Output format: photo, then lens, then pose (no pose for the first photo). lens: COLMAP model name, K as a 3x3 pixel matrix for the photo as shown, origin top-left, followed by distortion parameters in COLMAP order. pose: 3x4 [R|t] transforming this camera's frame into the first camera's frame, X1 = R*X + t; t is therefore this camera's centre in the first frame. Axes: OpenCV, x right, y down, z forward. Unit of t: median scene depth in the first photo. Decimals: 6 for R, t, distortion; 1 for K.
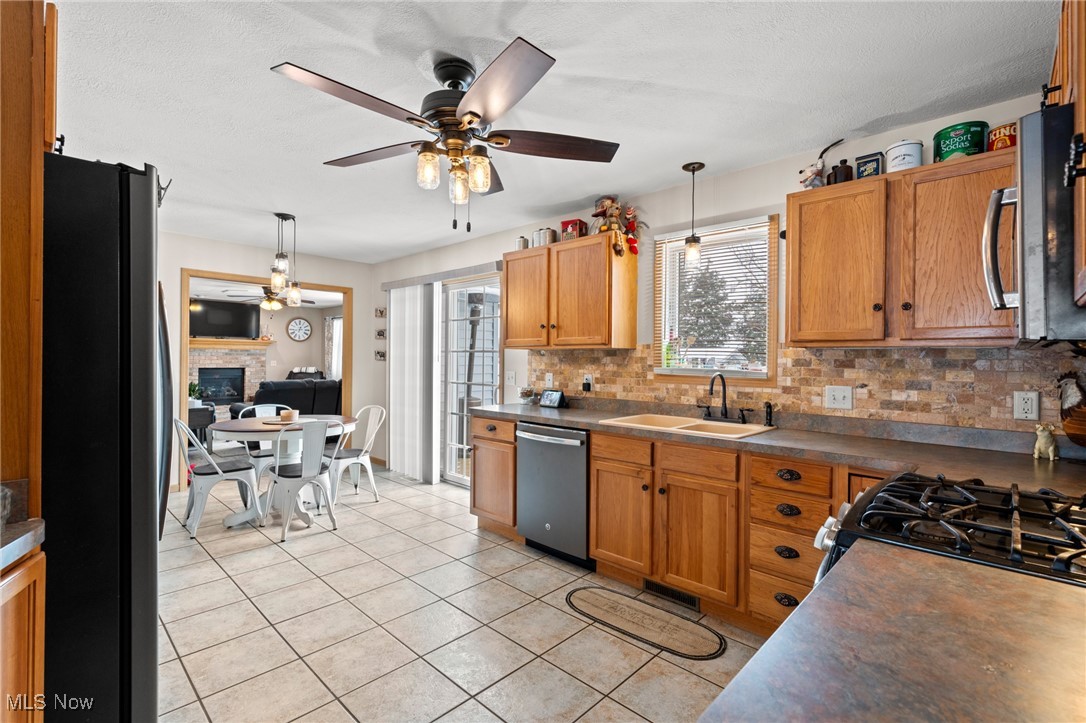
lens RADIAL K [[489.4, 0, 545.8], [0, 489.4, 359.2], [0, 0, 1]] dist [0.000254, 0.000039]
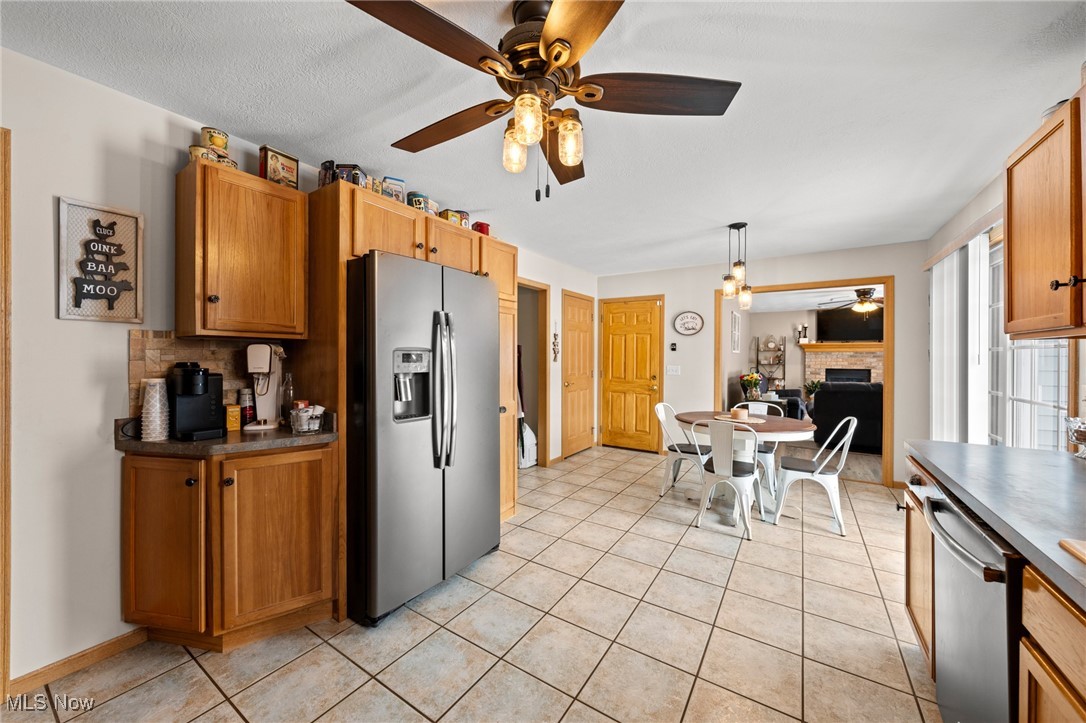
lens RADIAL K [[393.6, 0, 546.3], [0, 393.6, 359.7], [0, 0, 1]] dist [-0.001541, -0.000241]
pose [[0.182837, -0.001673, -0.983142, 0.270969], [-0.002420, 0.999995, -0.002152, 0.001811], [0.983140, 0.002773, 0.182832, 0.518772]]
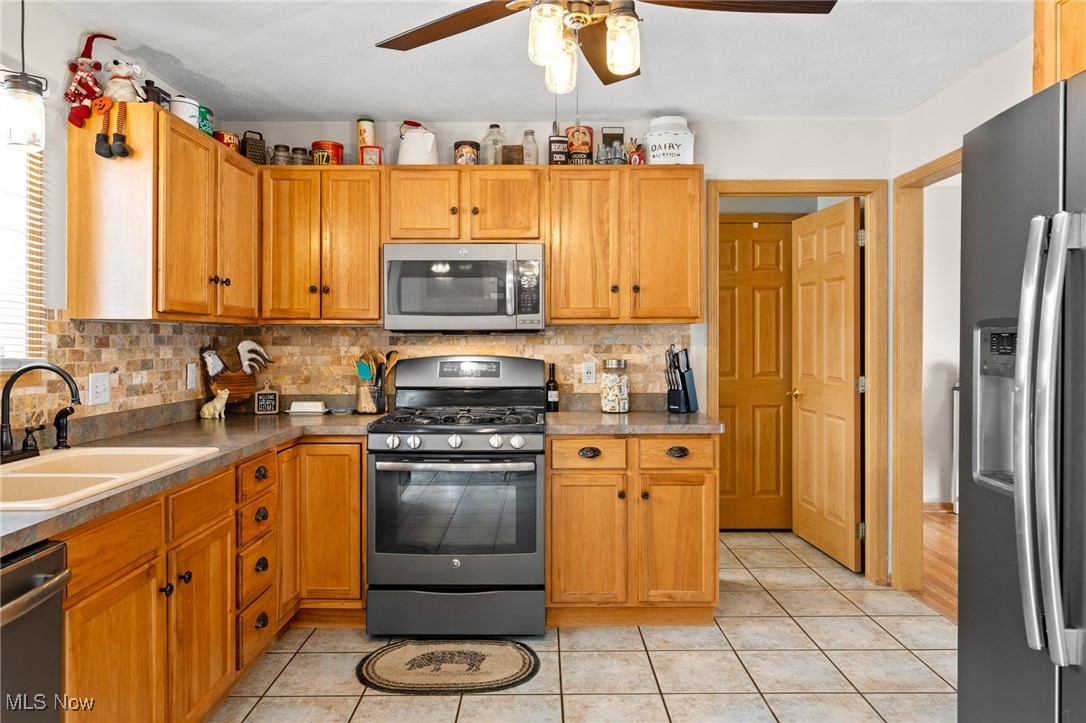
lens RADIAL K [[718.7, 0, 543.8], [0, 718.7, 338.7], [0, 0, 1]] dist [0.002323, 0.000679]
pose [[-0.691367, -0.010800, 0.722423, -0.474361], [-0.006332, 0.999940, 0.008888, -0.006972], [-0.722476, 0.001571, -0.691394, 0.964972]]
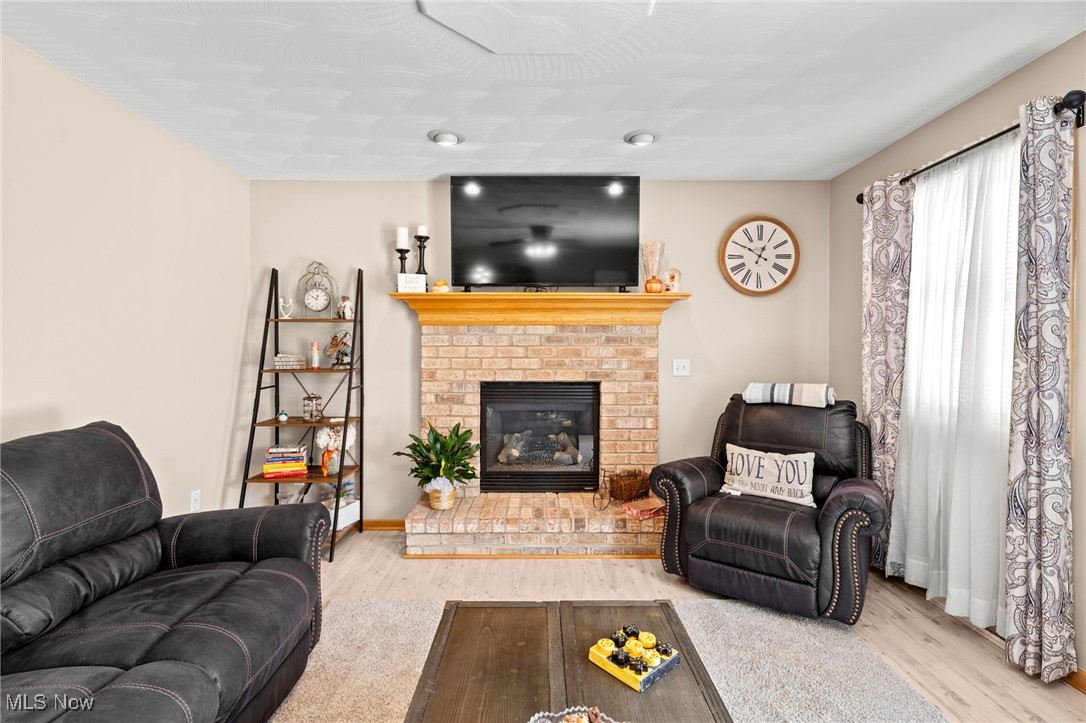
lens RADIAL K [[496.5, 0, 543.6], [0, 496.5, 355.4], [0, 0, 1]] dist [0.000546, 0.000105]
pose [[0.692371, -0.002962, -0.721536, -1.281259], [0.006198, 0.999979, 0.001842, -0.001506], [0.721515, -0.005748, 0.692375, 2.366630]]
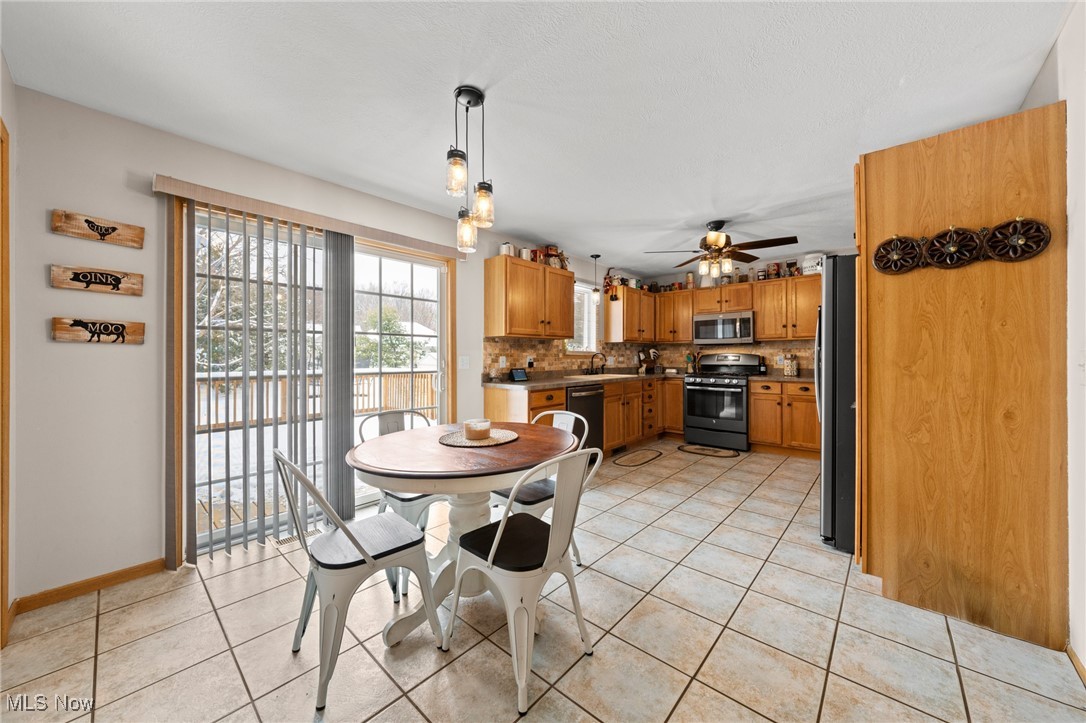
lens RADIAL K [[387.1, 0, 545.0], [0, 387.1, 357.8], [0, 0, 1]] dist [0.001266, -0.000139]
pose [[-0.027961, -0.014728, 0.999500, -1.193911], [0.003498, 0.999884, 0.014831, 0.020942], [-0.999603, 0.003911, -0.027907, 1.095976]]
